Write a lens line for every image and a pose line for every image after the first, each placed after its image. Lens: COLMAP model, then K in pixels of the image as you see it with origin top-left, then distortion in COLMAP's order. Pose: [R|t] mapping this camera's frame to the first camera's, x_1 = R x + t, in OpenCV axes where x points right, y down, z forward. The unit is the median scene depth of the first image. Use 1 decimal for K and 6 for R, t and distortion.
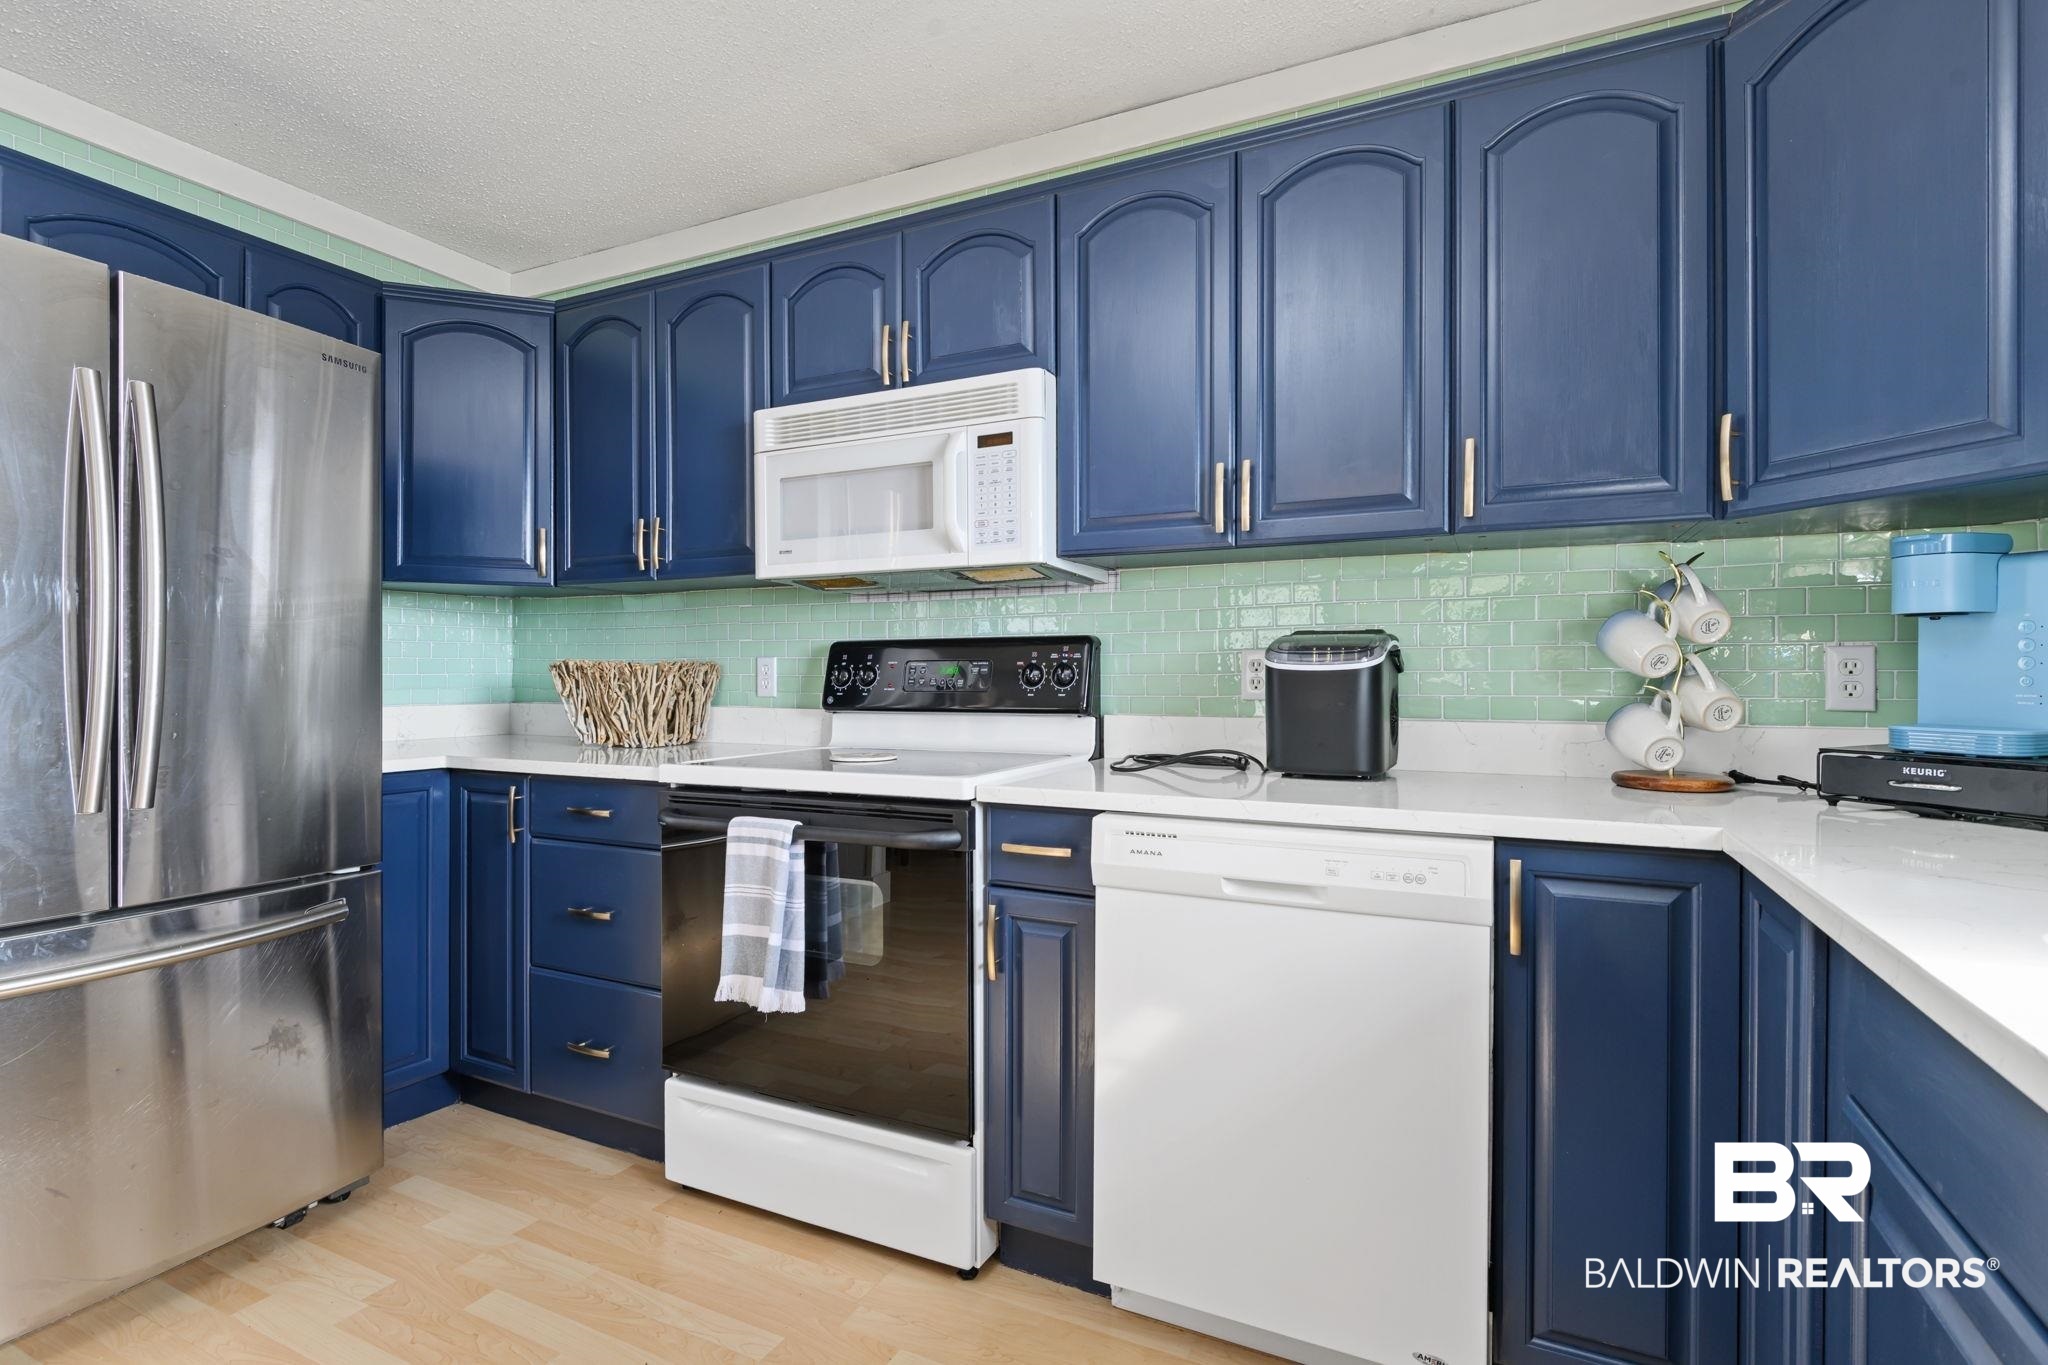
lens RADIAL K [[988.4, 0, 1024.0], [0, 988.4, 682.5], [0, 0, 1]] dist [0.000389, -0.000191]
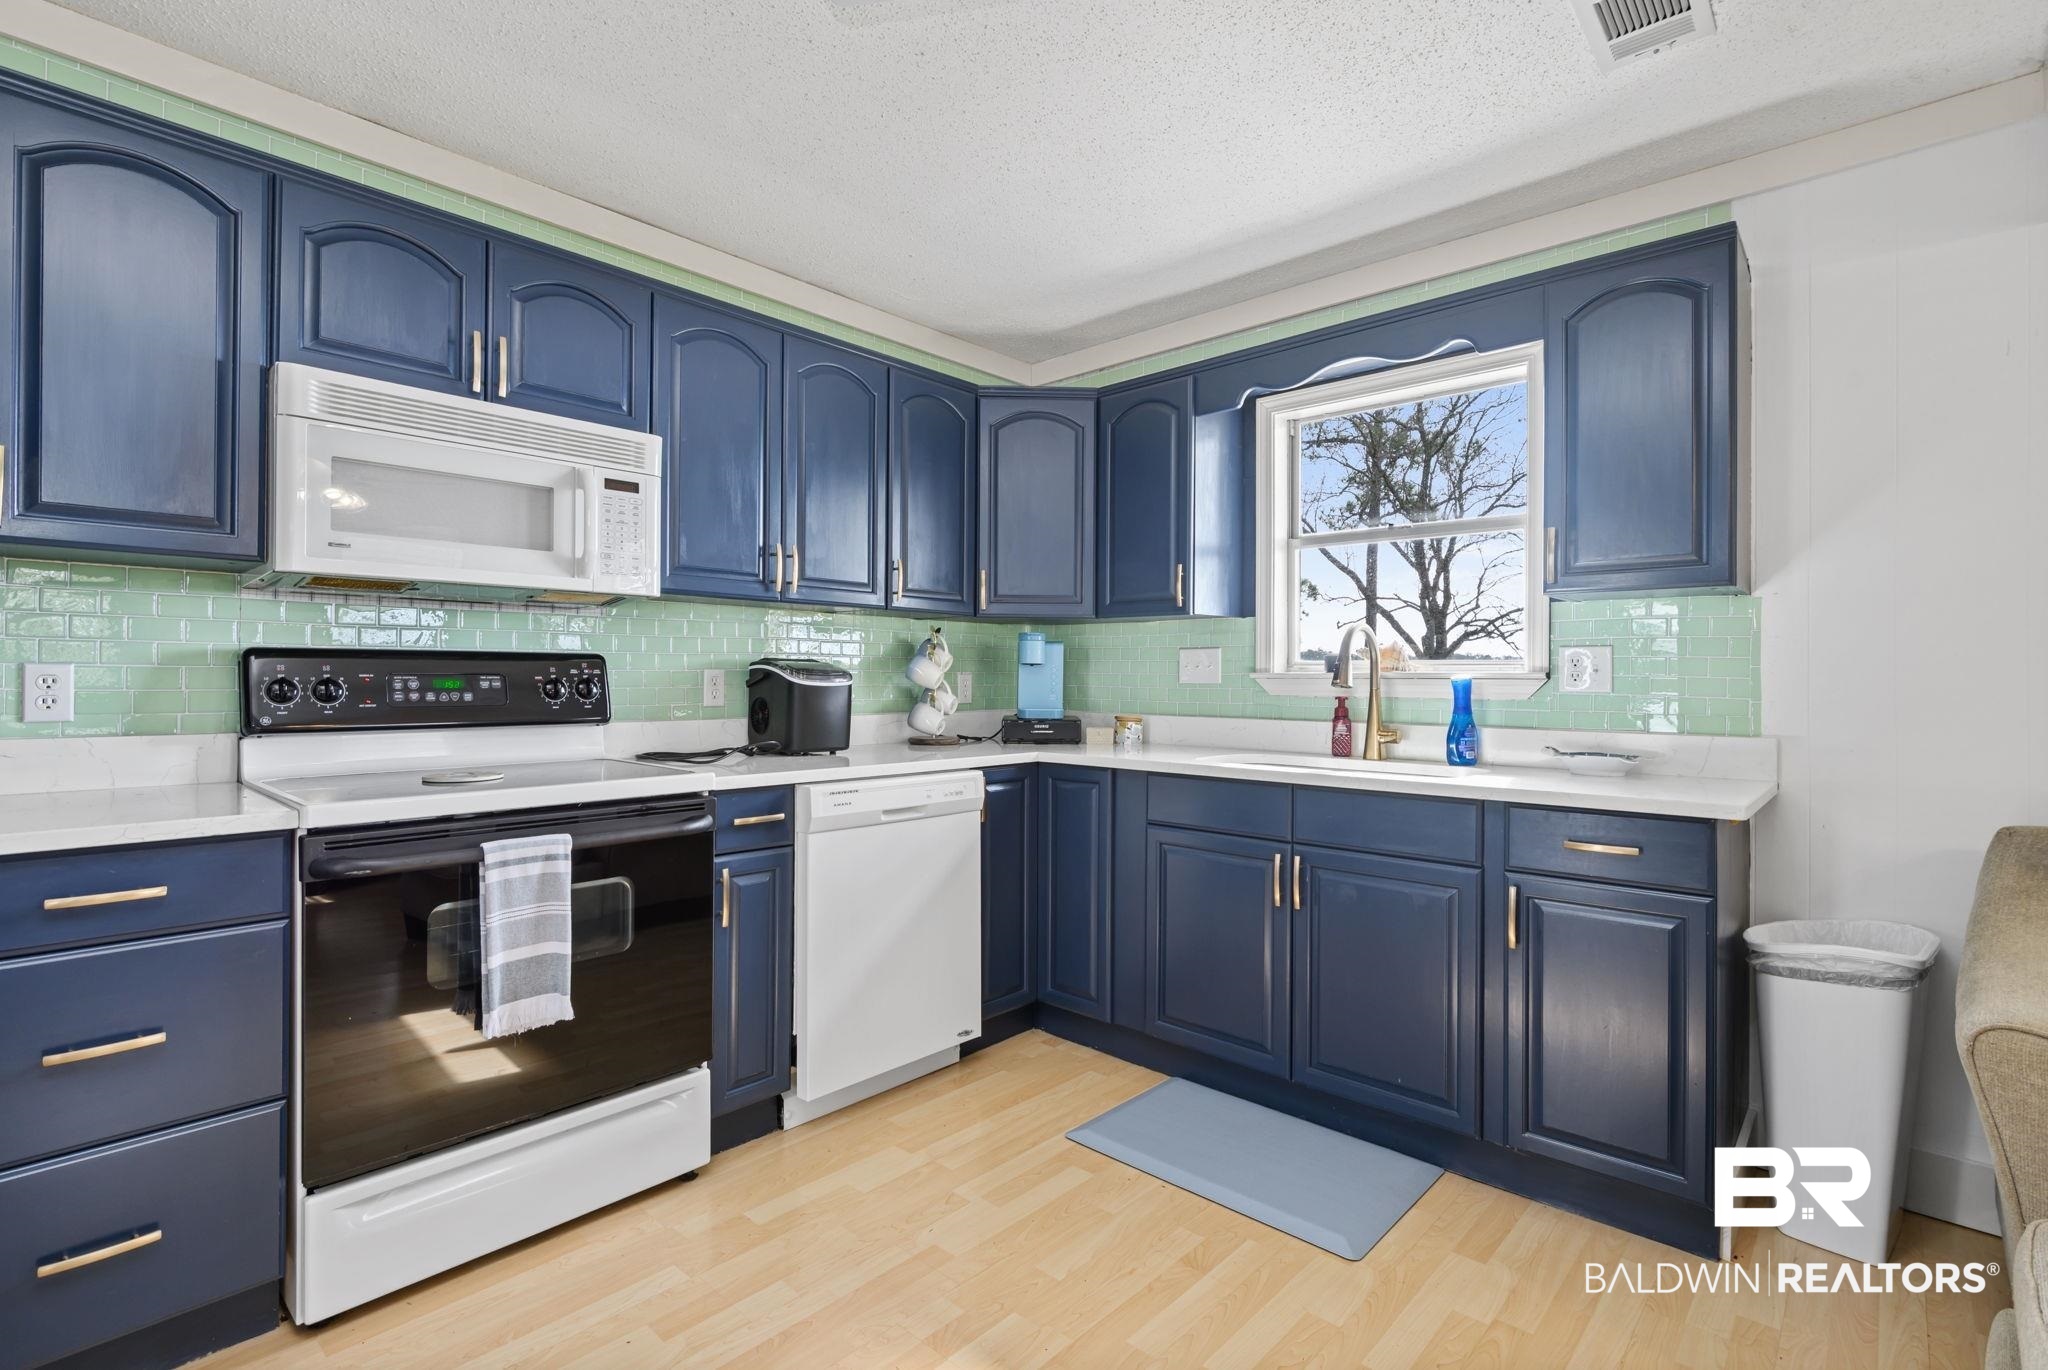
lens RADIAL K [[934.8, 0, 1024.0], [0, 934.8, 685.0], [0, 0, 1]] dist [0.001514, -0.000001]
pose [[0.287806, -0.003263, 0.957683, -0.938294], [0.002533, 0.999993, 0.002646, -0.014818], [-0.957685, 0.001664, 0.287812, 0.236856]]
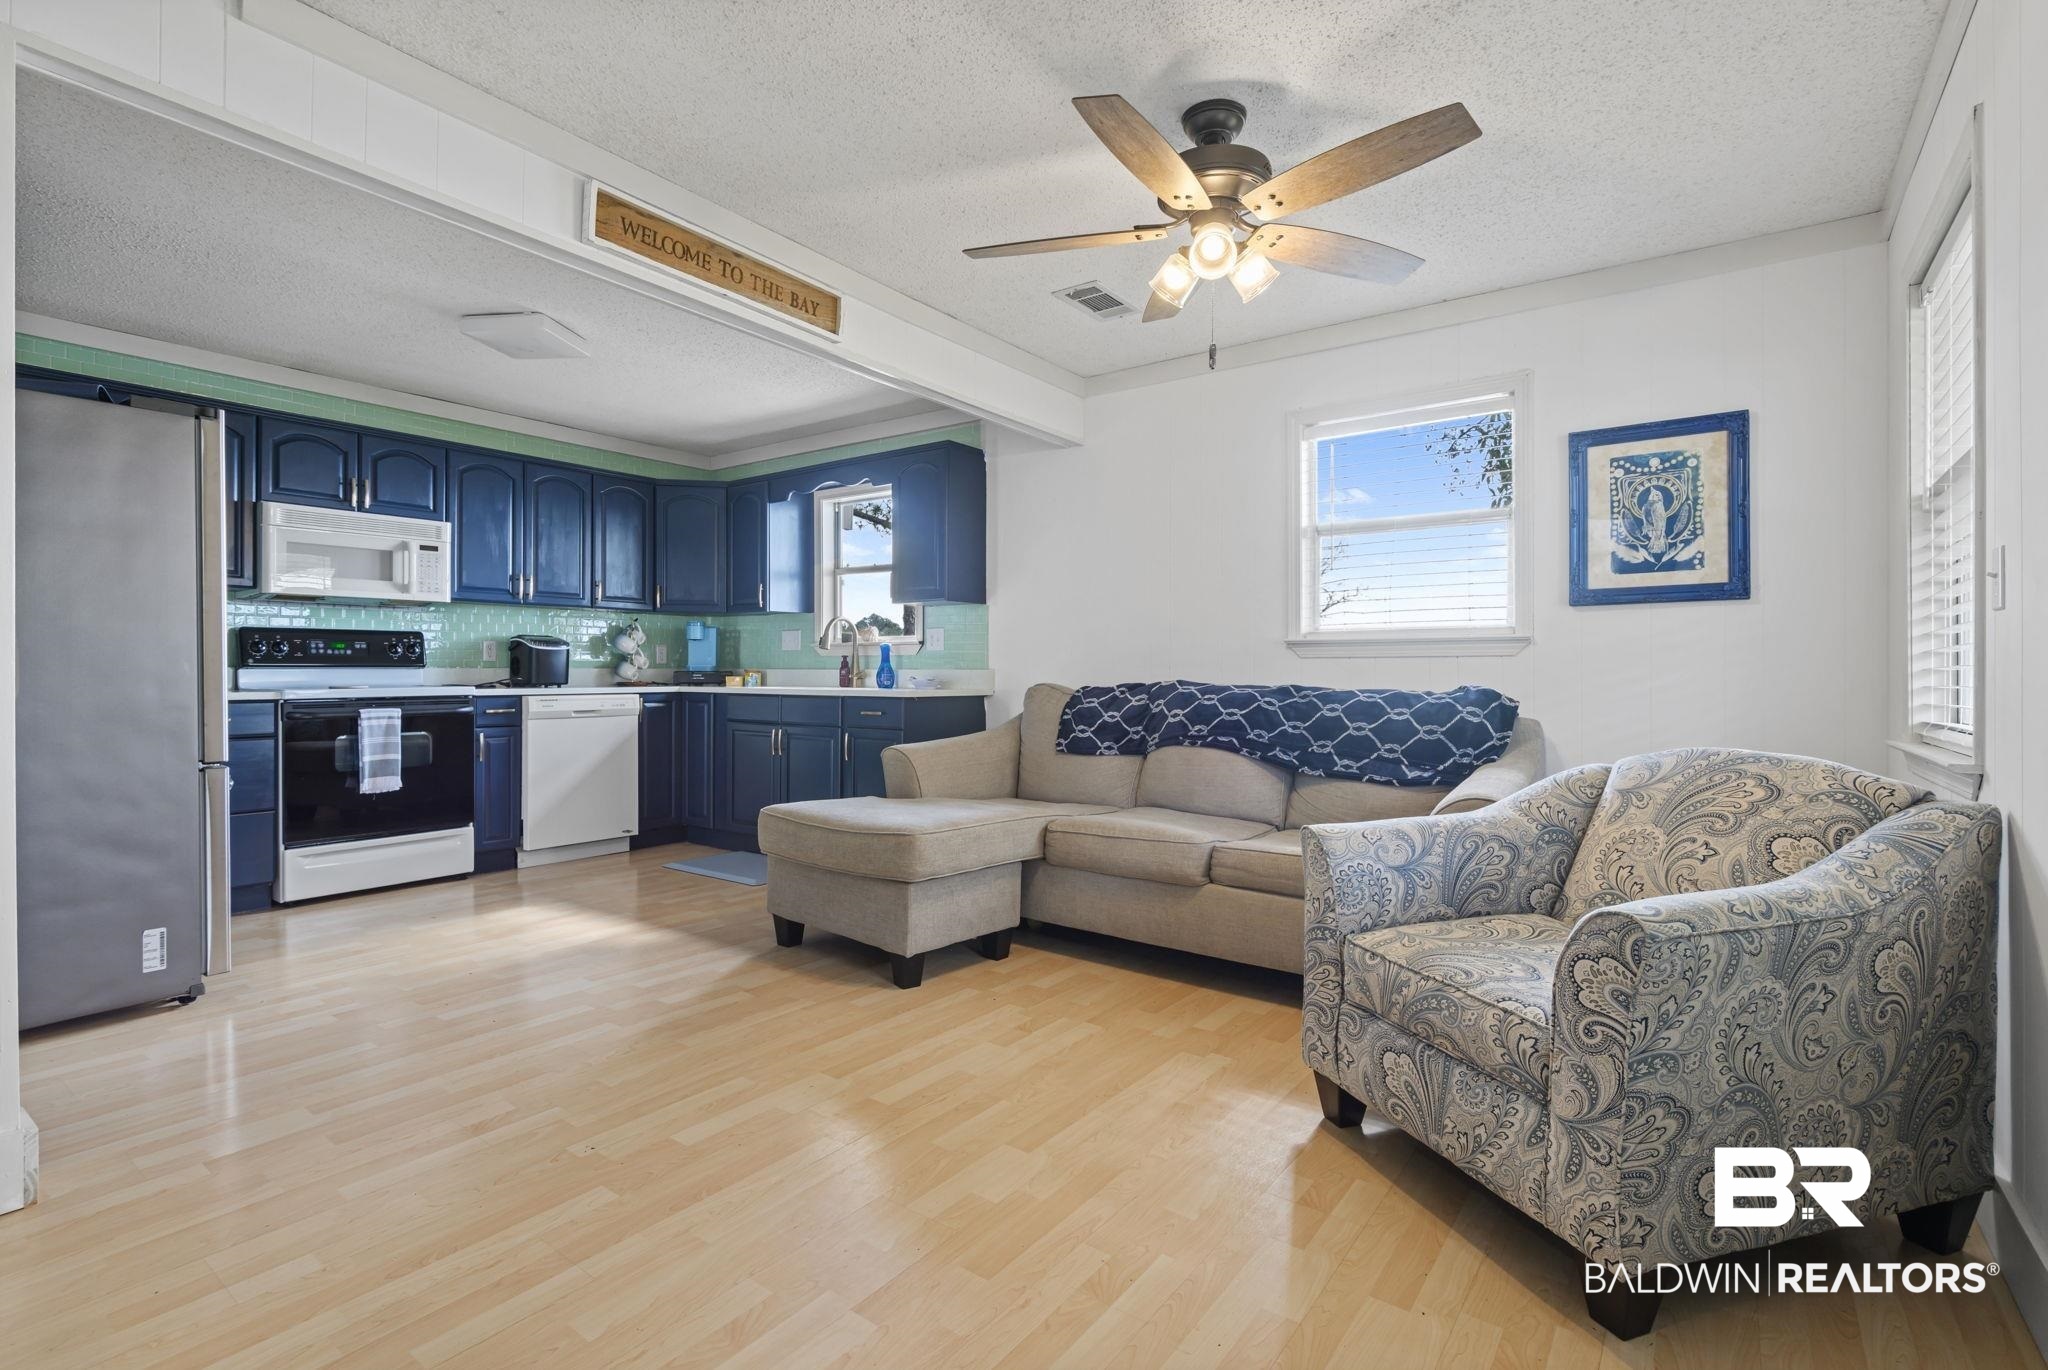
lens RADIAL K [[948.1, 0, 1025.4], [0, 948.1, 675.2], [0, 0, 1]] dist [-0.000710, -0.000617]
pose [[0.181261, -0.002606, 0.983432, -1.984948], [0.006439, 0.999978, 0.001463, 0.061821], [-0.983414, 0.006067, 0.181273, -0.798654]]
